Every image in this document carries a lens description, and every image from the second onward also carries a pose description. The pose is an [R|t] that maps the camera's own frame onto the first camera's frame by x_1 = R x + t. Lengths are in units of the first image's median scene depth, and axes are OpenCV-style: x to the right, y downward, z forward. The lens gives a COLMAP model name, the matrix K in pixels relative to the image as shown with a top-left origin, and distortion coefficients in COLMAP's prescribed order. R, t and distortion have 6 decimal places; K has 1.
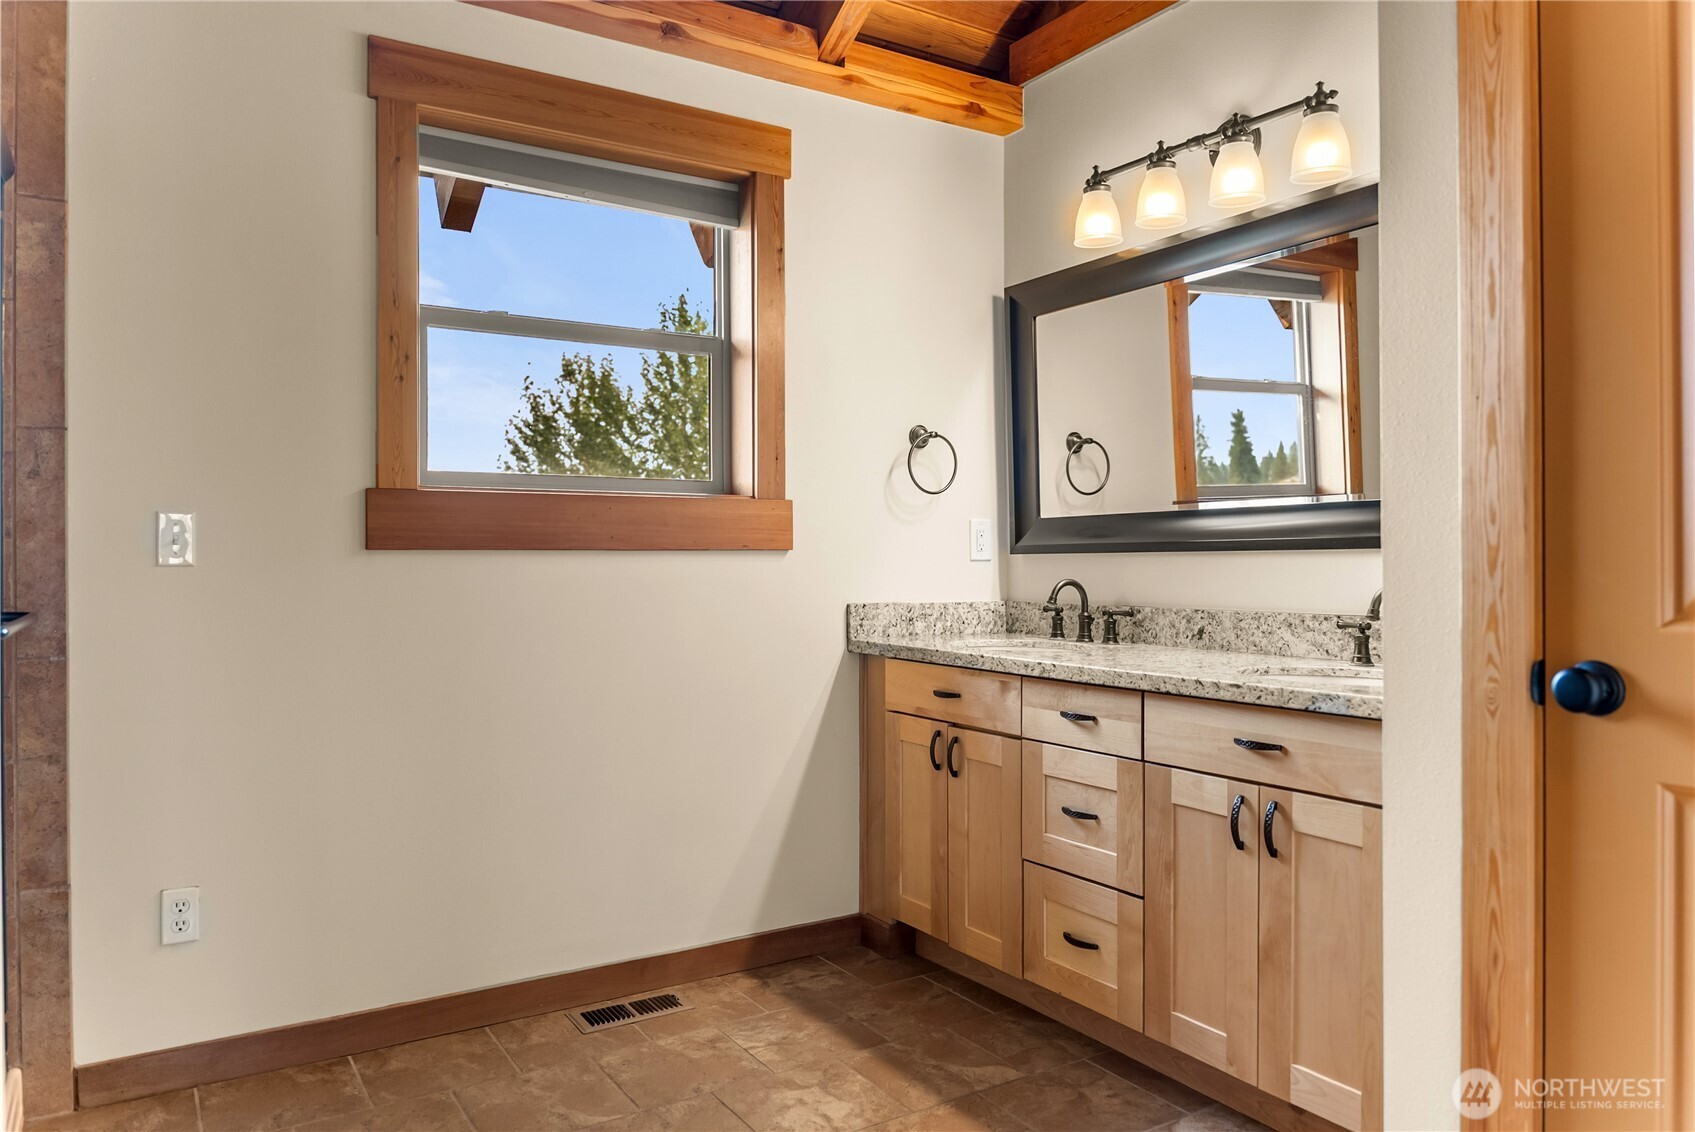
lens RADIAL K [[1161.5, 0, 849.0], [0, 1161.5, 566.0], [0, 0, 1]] dist [-0.009138, -0.007518]
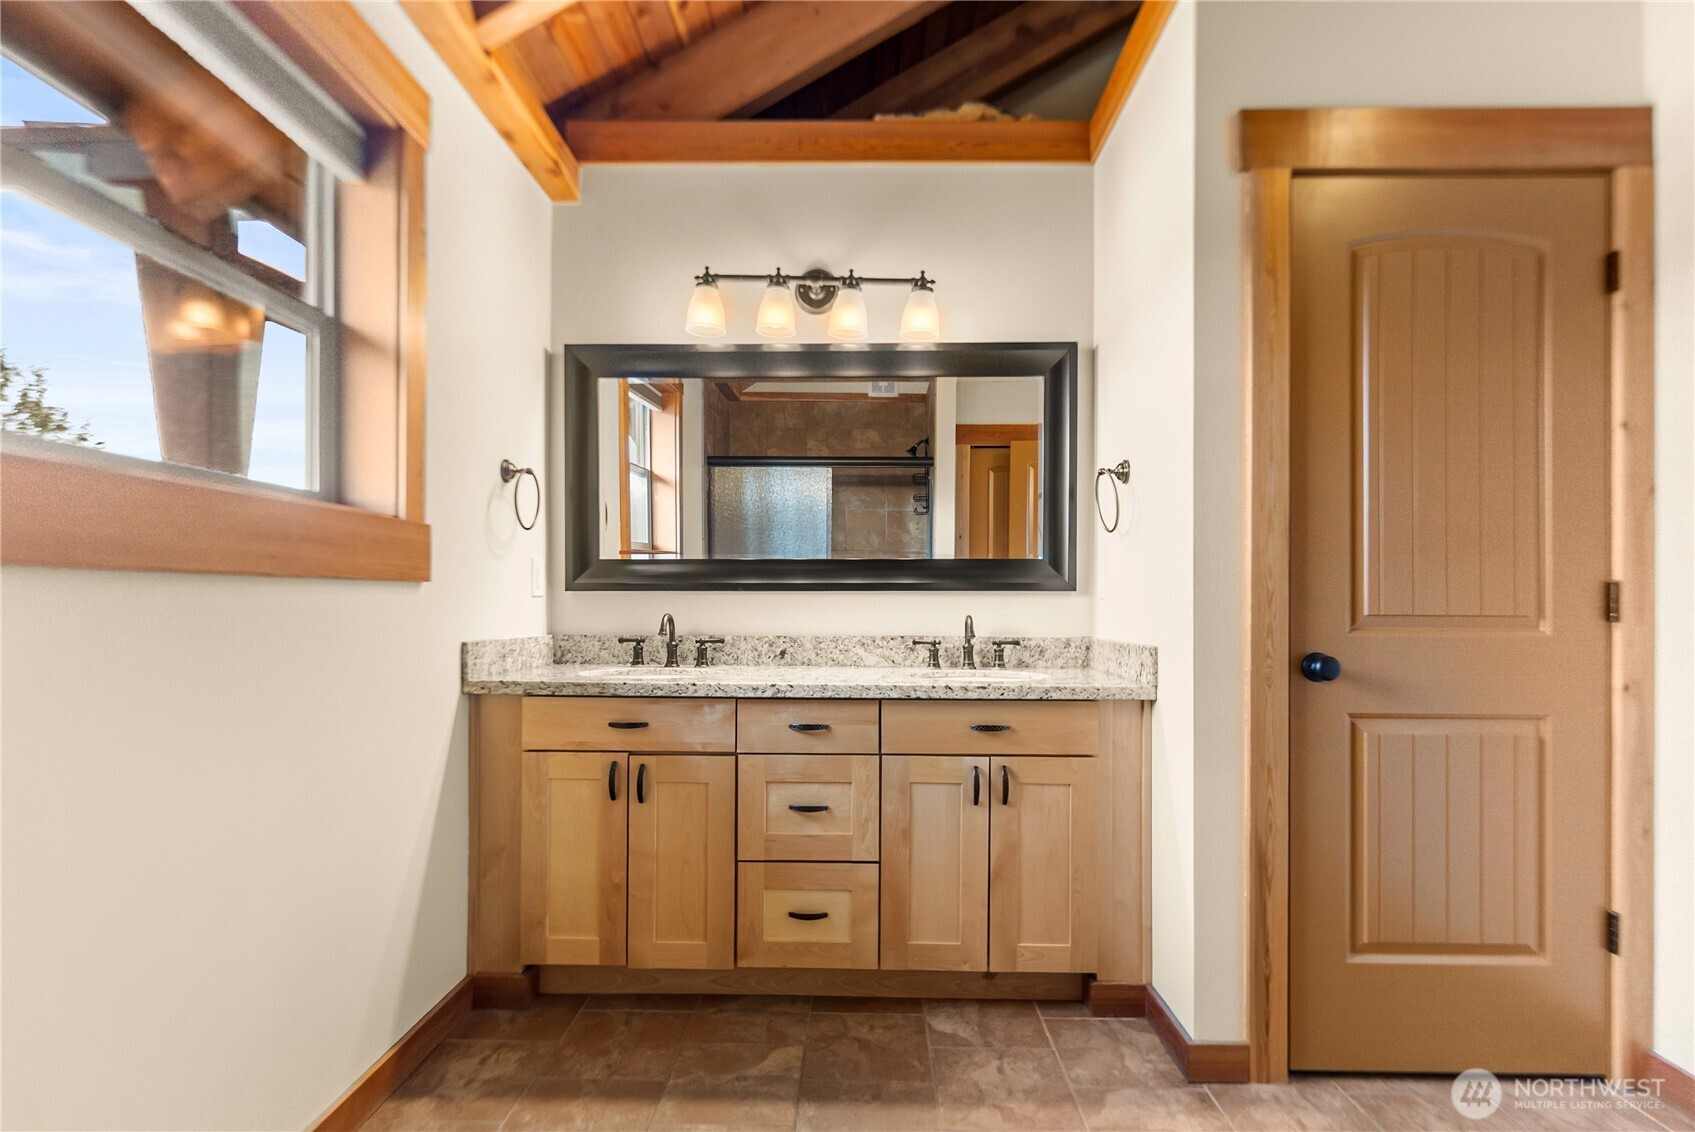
lens RADIAL K [[805.0, 0, 848.7], [0, 805.0, 599.9], [0, 0, 1]] dist [0.005777, -0.000232]
pose [[0.544869, 0.007762, 0.838485, -0.445974], [-0.001983, 0.999966, -0.007968, 0.004497], [-0.838519, 0.002679, 0.544866, 0.476561]]
